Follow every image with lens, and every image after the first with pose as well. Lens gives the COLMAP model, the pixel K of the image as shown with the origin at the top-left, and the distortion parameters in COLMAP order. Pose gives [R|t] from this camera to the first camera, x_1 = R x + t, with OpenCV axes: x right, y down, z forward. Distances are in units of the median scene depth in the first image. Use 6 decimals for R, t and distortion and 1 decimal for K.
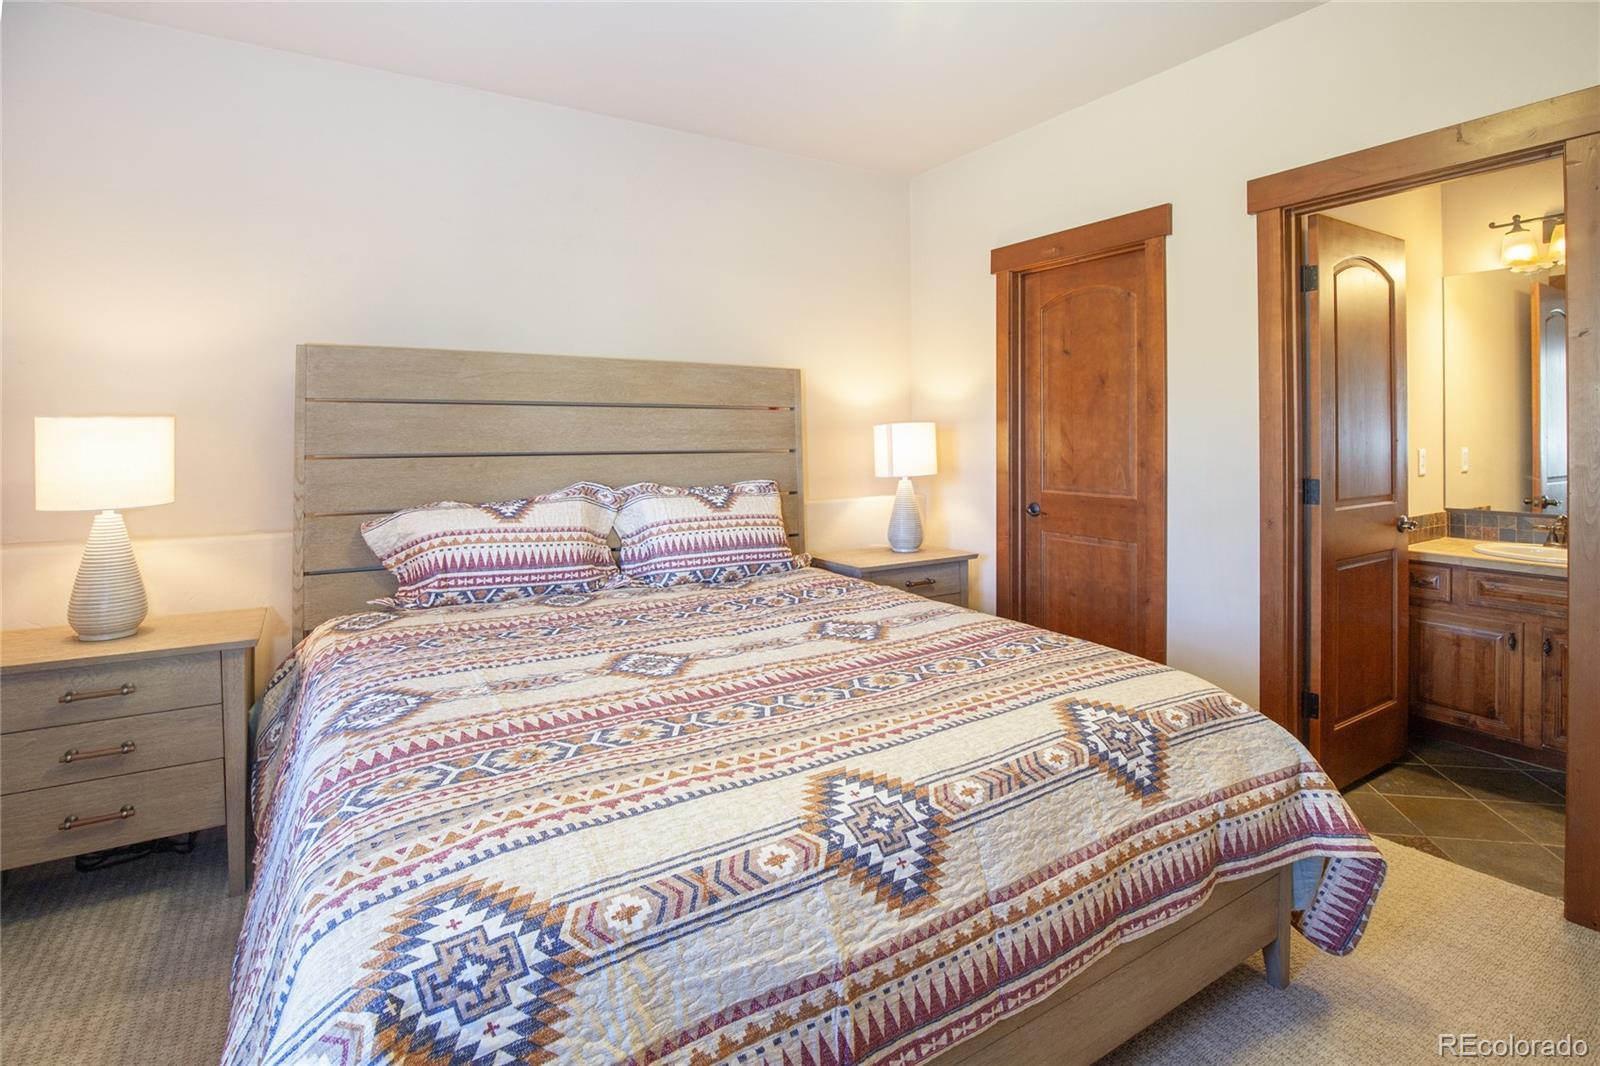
lens RADIAL K [[766.1, 0, 804.5], [0, 766.1, 443.4], [0, 0, 1]] dist [-0.026340, 0.000004]
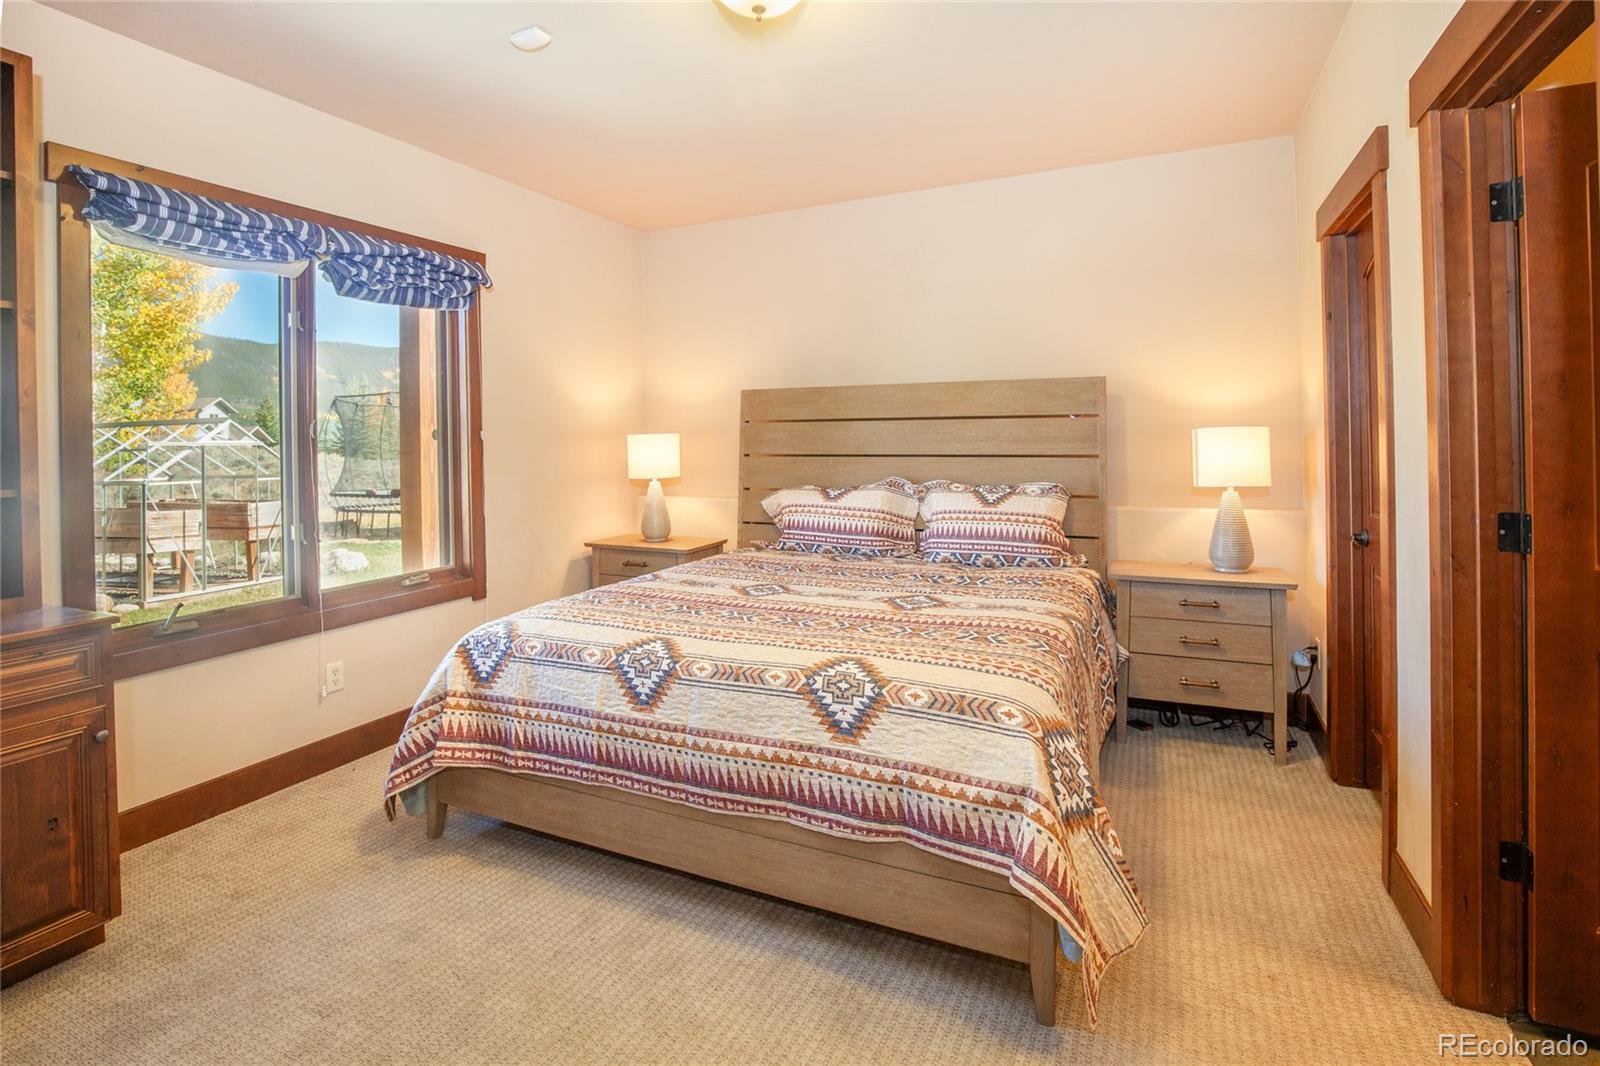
lens RADIAL K [[766.1, 0, 804.5], [0, 766.1, 443.4], [0, 0, 1]] dist [-0.026340, 0.000004]
pose [[0.554509, 0.003705, -0.832170, 0.855350], [-0.000838, 0.999992, 0.003894, -0.015655], [0.832178, -0.001462, 0.554507, 0.140240]]
